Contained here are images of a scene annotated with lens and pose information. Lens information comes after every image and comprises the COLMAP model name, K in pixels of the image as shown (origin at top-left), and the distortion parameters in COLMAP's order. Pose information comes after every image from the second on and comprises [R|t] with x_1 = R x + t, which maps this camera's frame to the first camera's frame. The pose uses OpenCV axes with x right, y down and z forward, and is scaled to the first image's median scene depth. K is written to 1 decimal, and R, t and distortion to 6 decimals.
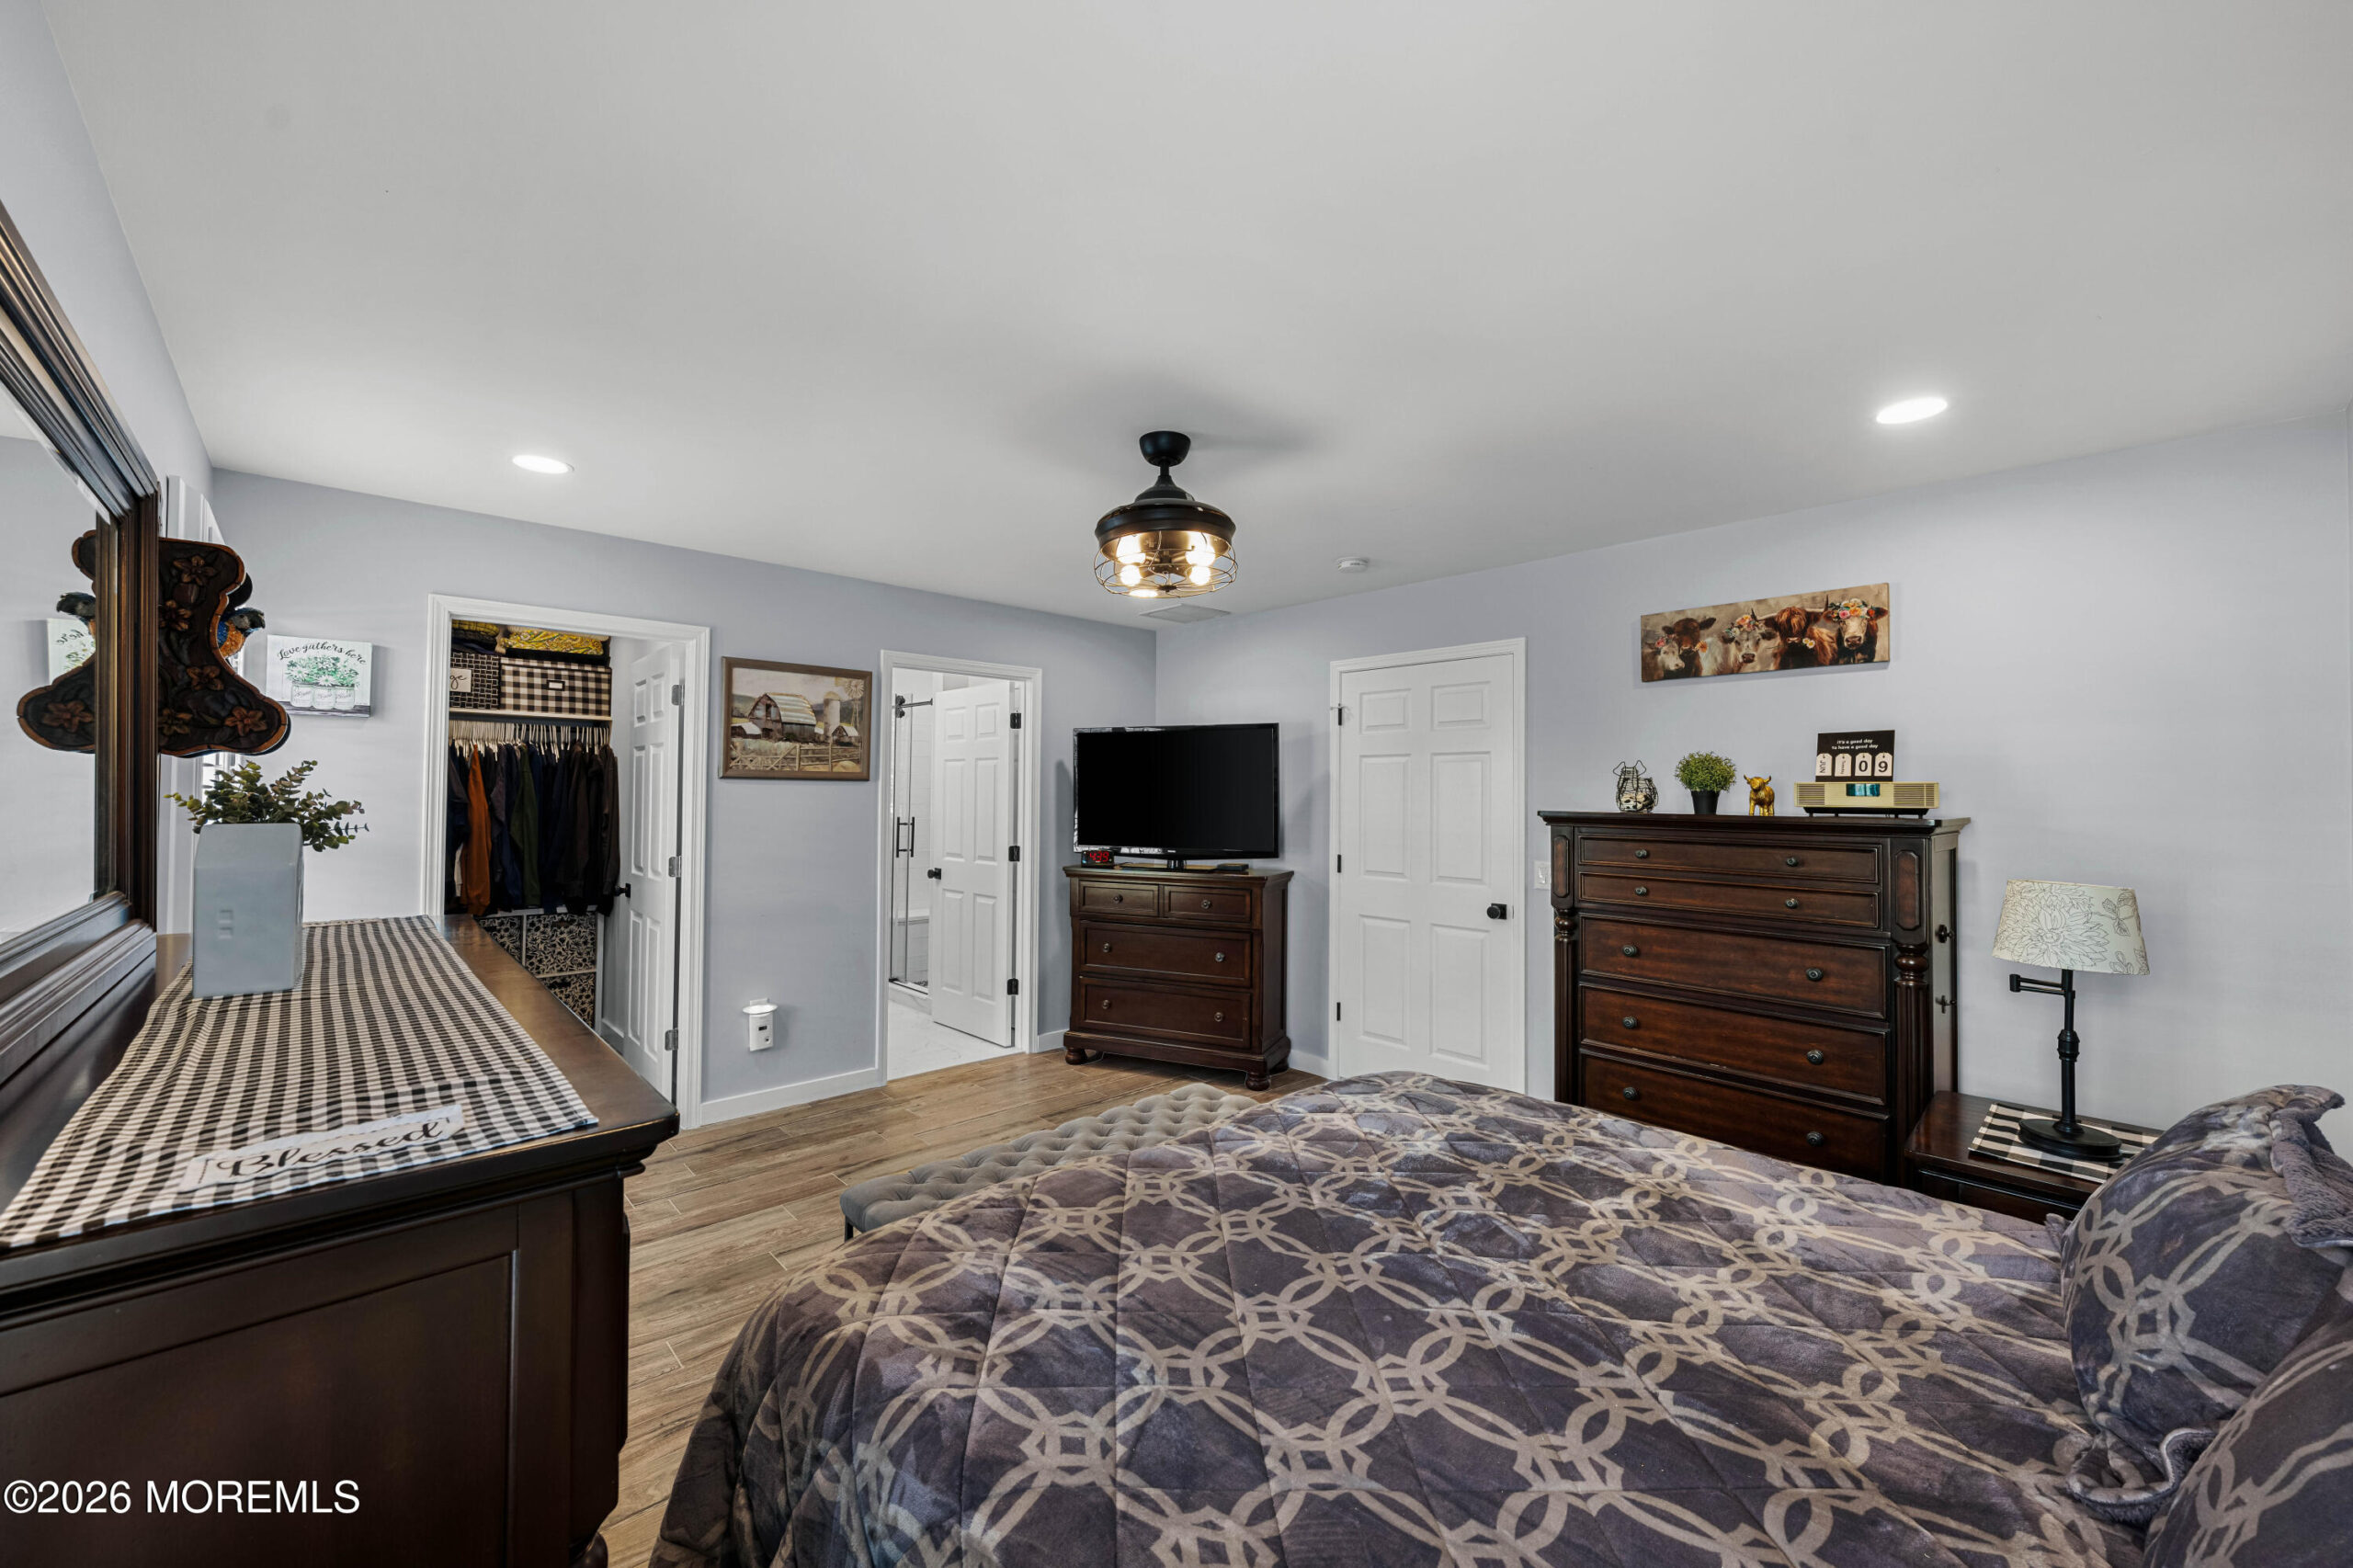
lens RADIAL K [[914.7, 0, 1178.8], [0, 914.7, 777.8], [0, 0, 1]] dist [-0.000173, -0.000086]
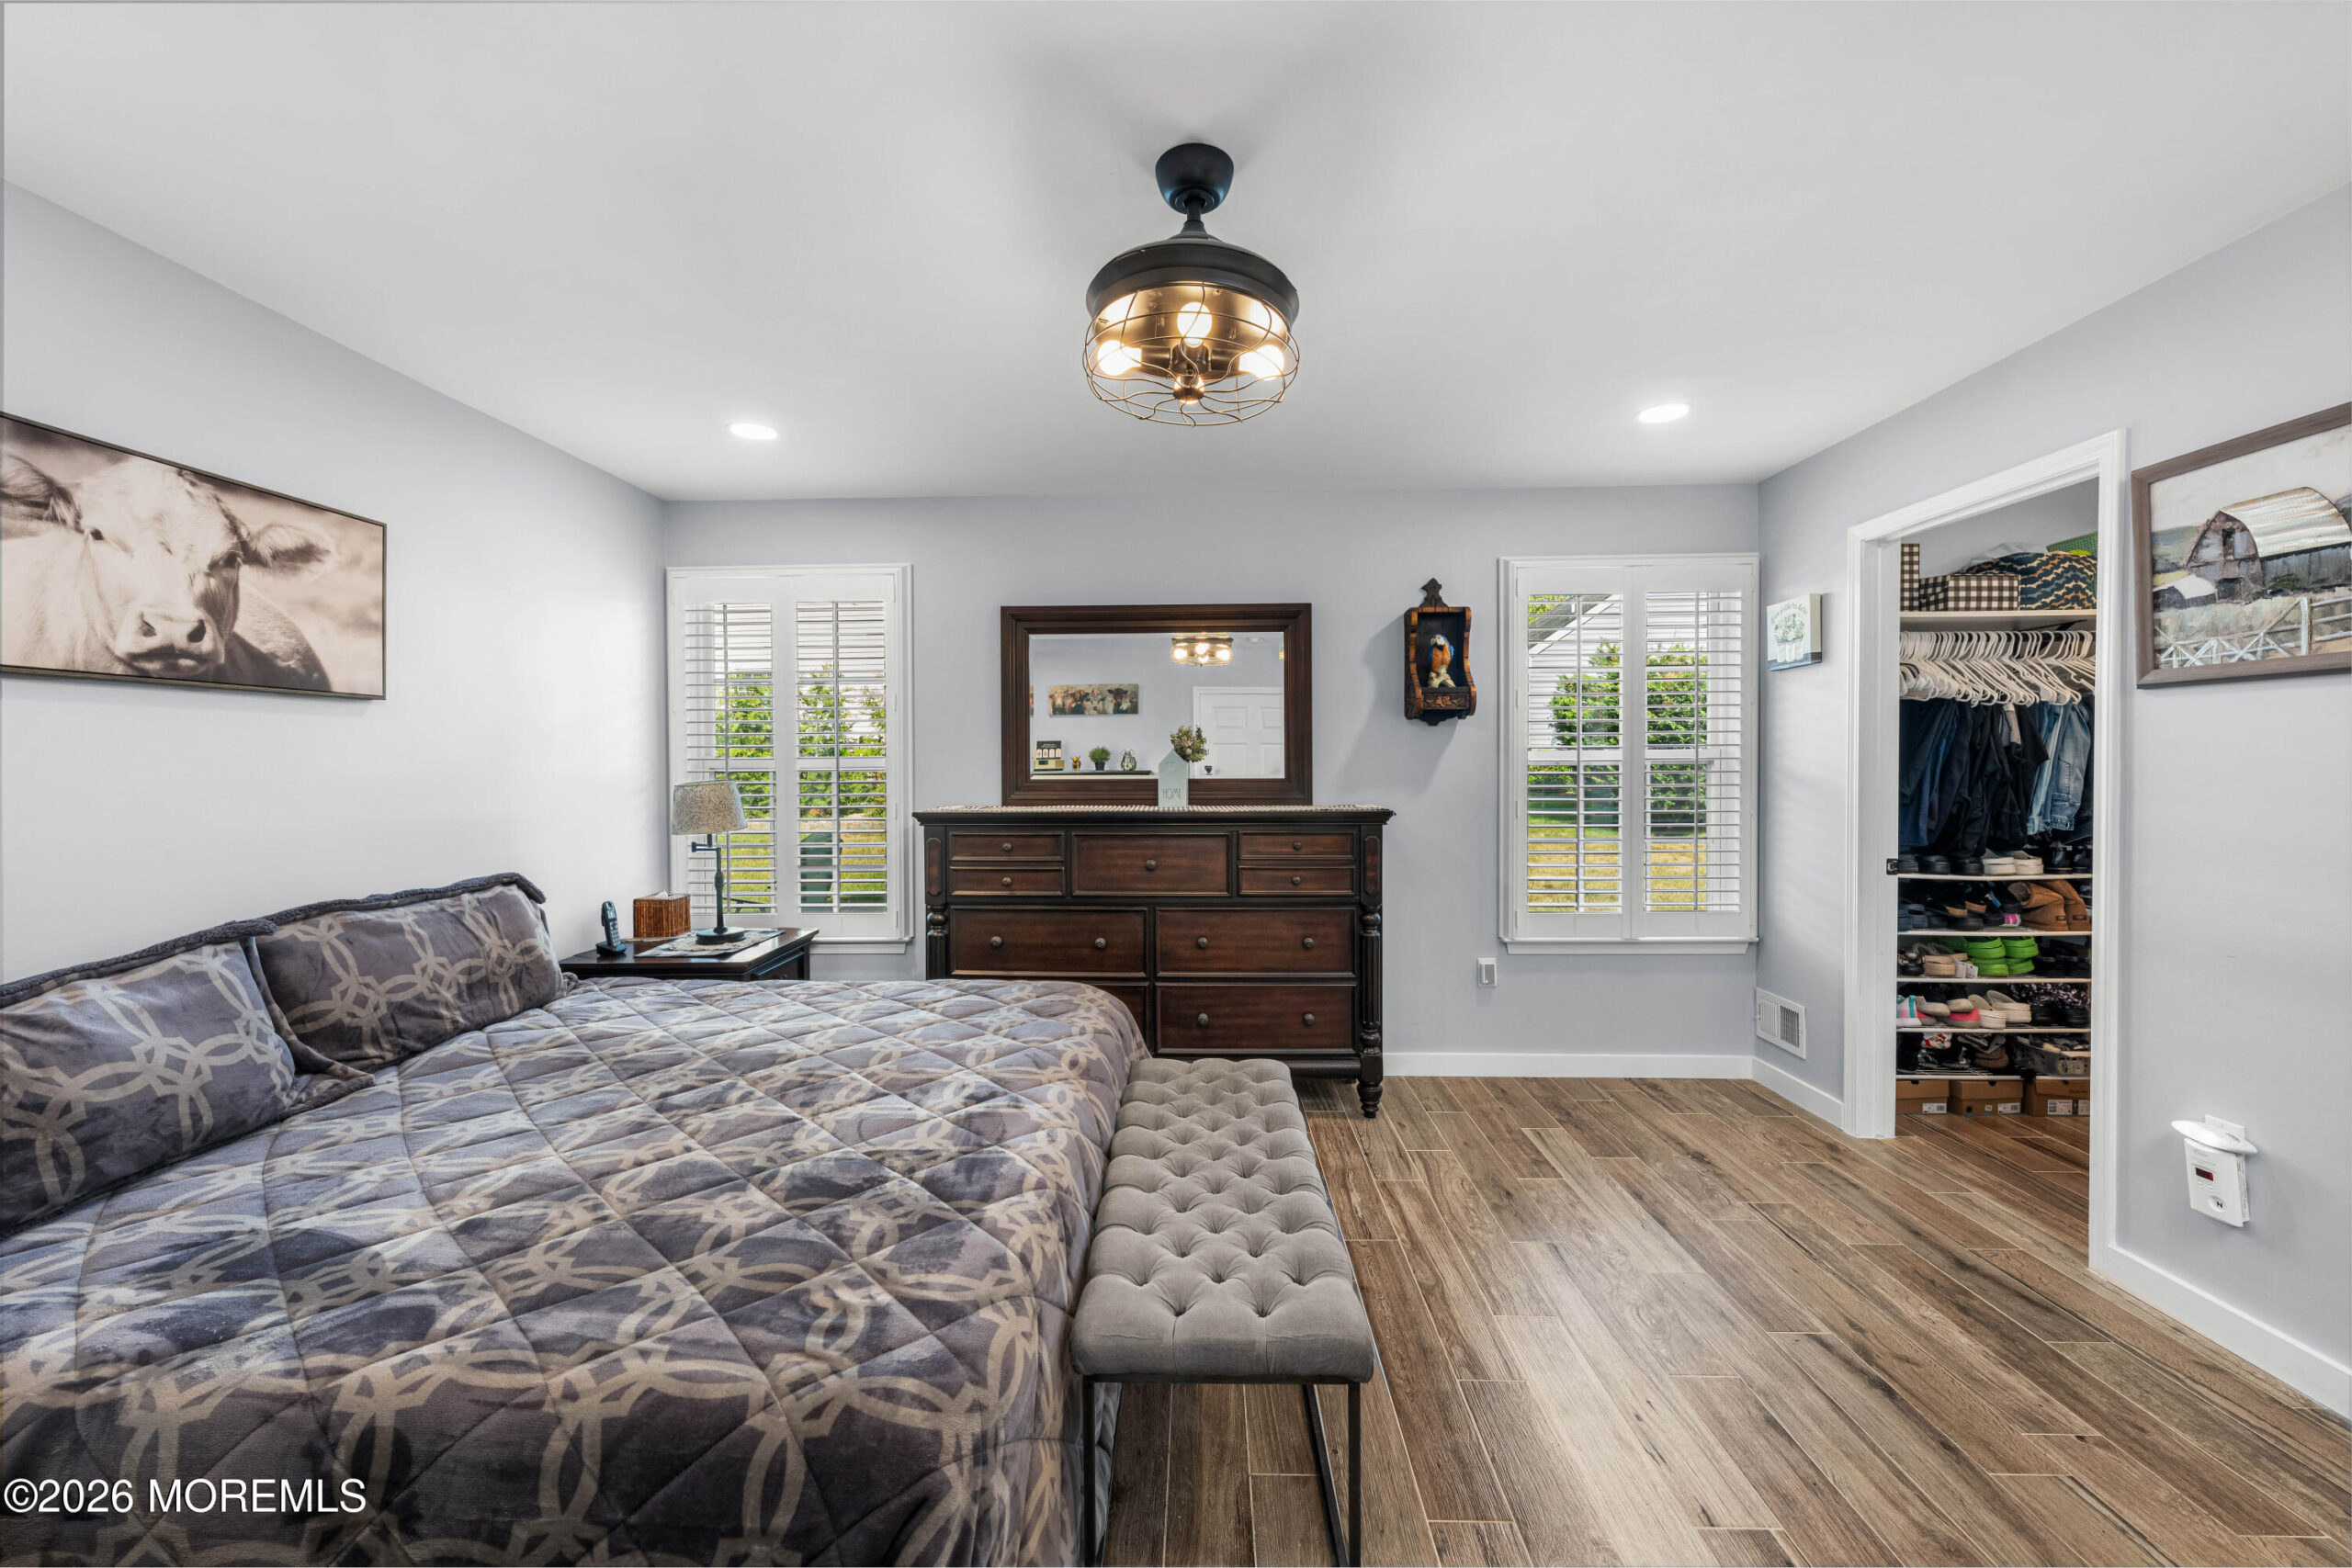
lens RADIAL K [[894.6, 0, 1180.3], [0, 894.6, 775.5], [0, 0, 1]] dist [0.001682, 0.000221]
pose [[-0.700448, 0.005157, -0.713685, 0.356574], [0.013277, 0.999895, -0.005806, 0.057694], [0.713580, -0.013543, -0.700443, 1.130914]]
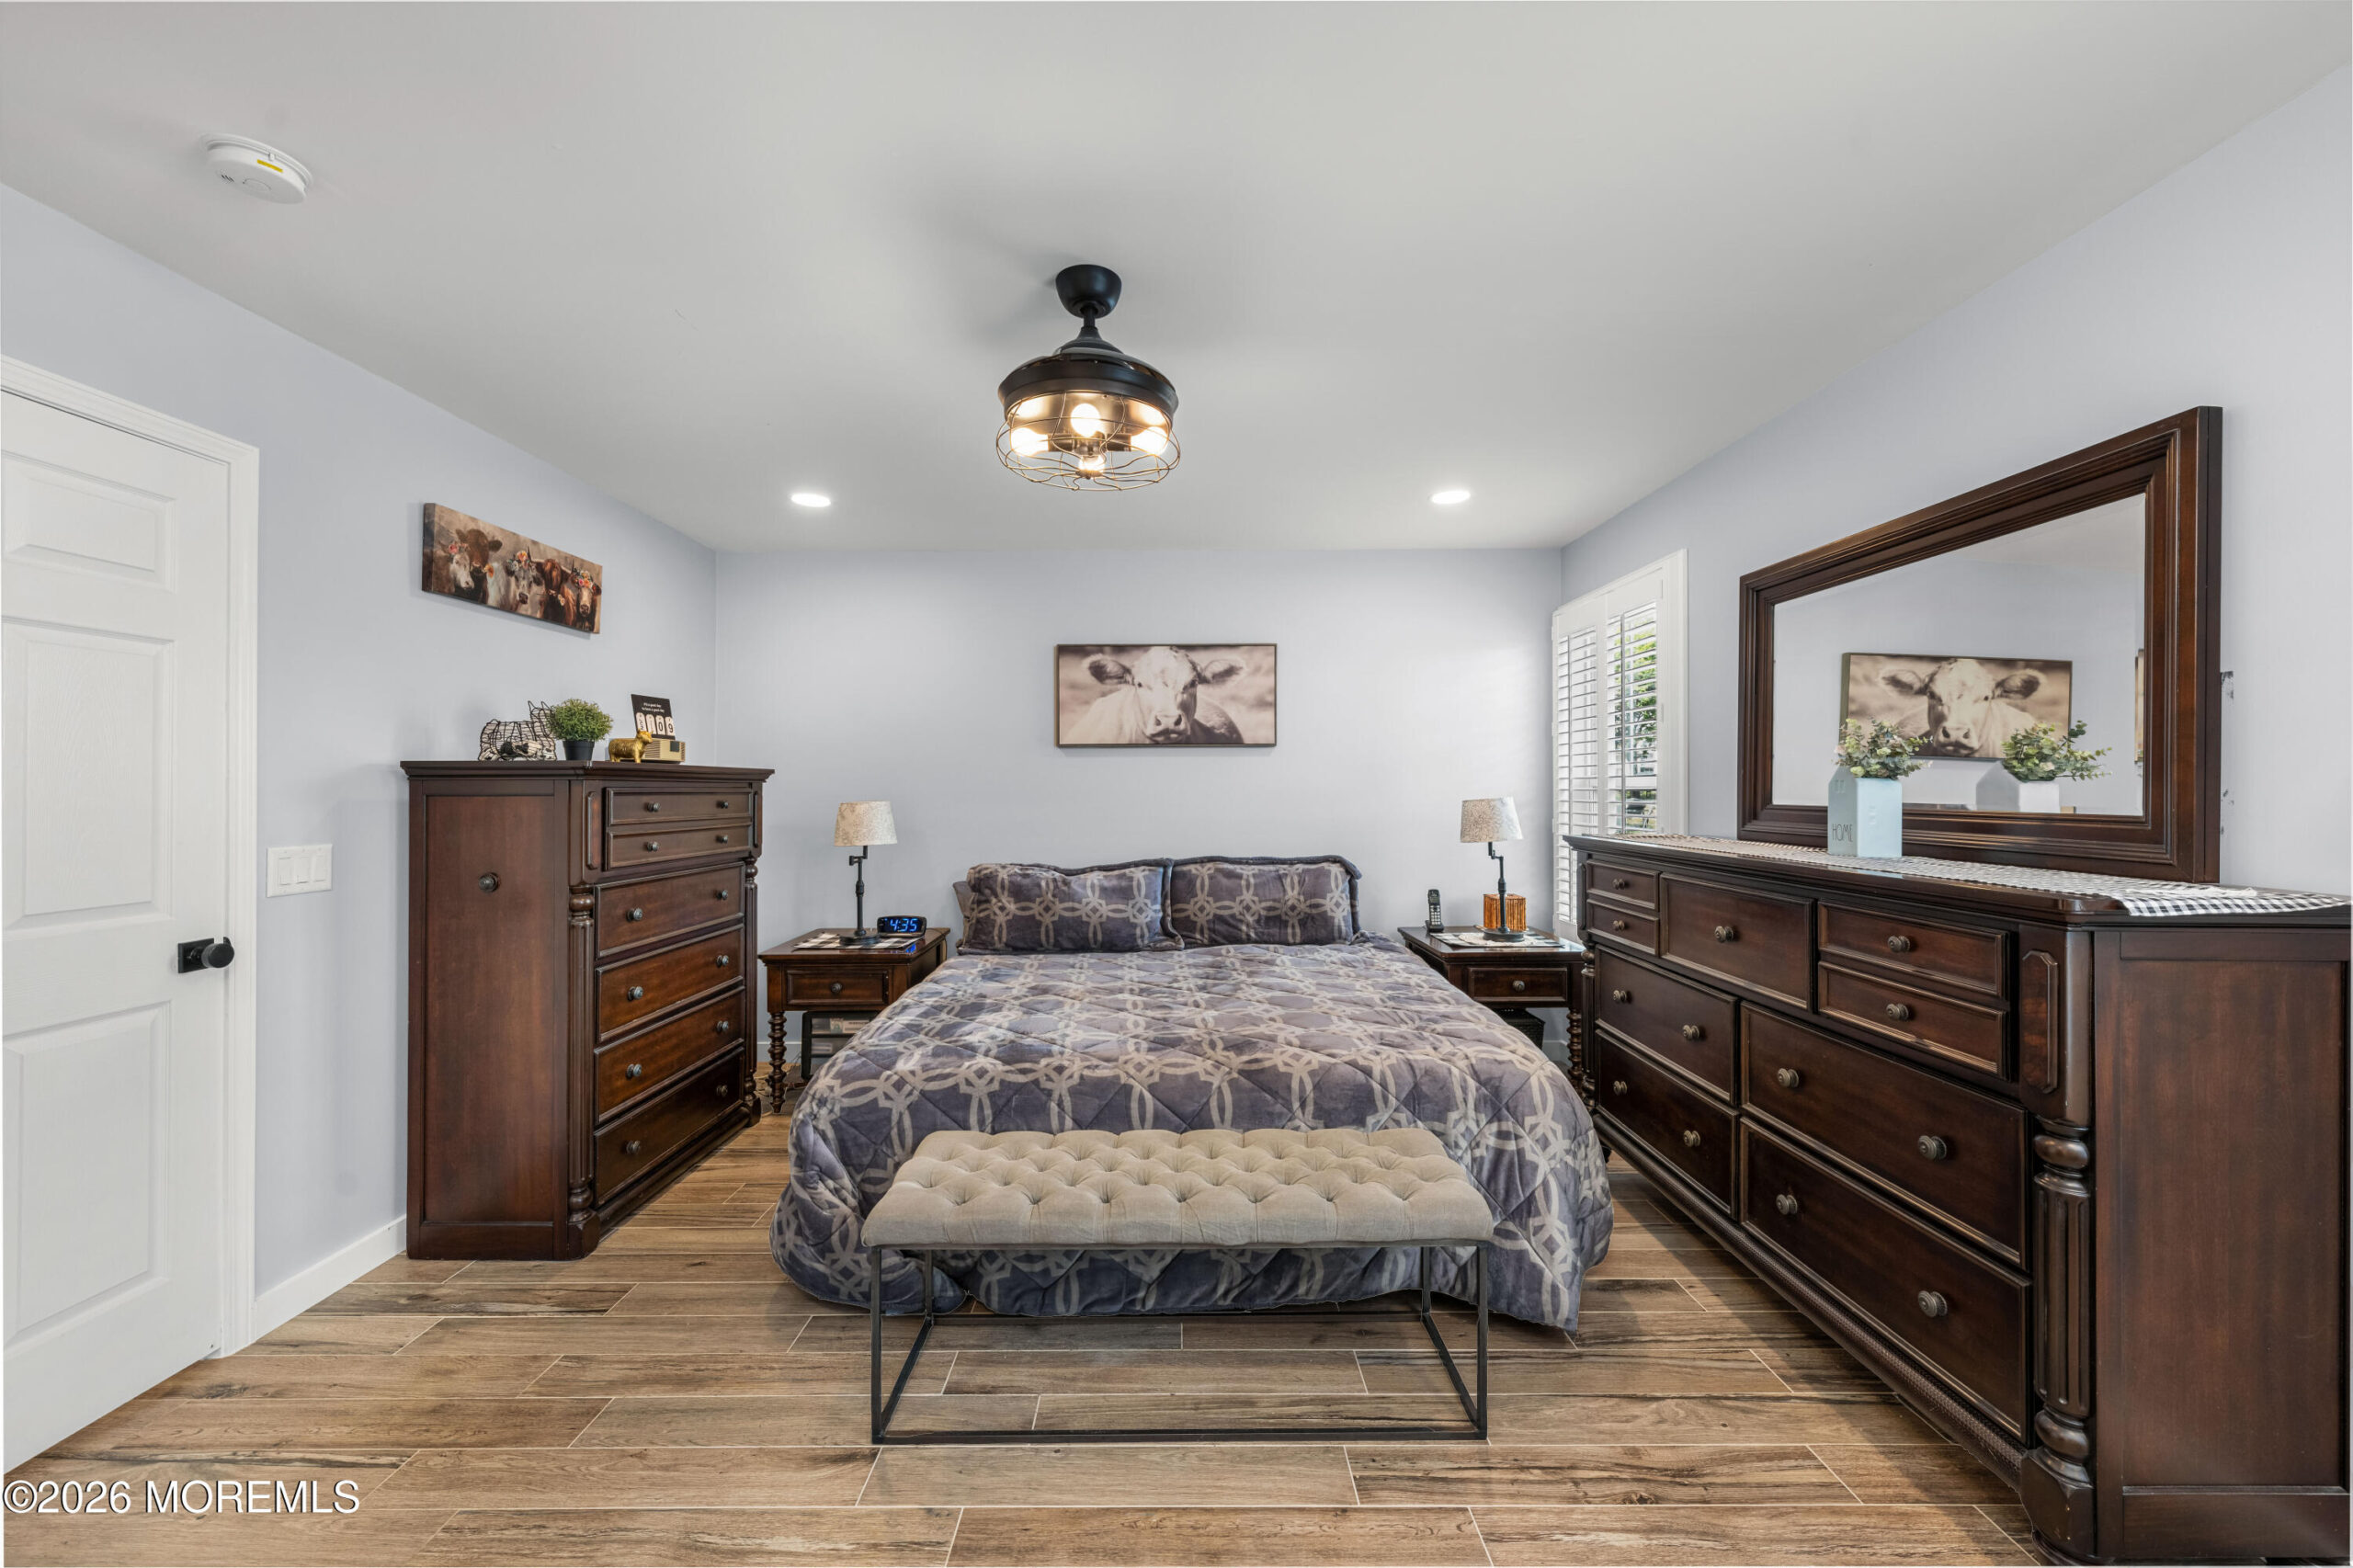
lens RADIAL K [[914.7, 0, 1178.8], [0, 914.7, 777.8], [0, 0, 1]] dist [-0.000173, -0.000086]
pose [[-0.733692, -0.000667, 0.679482, -0.479457], [-0.018028, 0.999667, -0.018484, 0.054275], [-0.679243, -0.025811, -0.733460, 1.189823]]
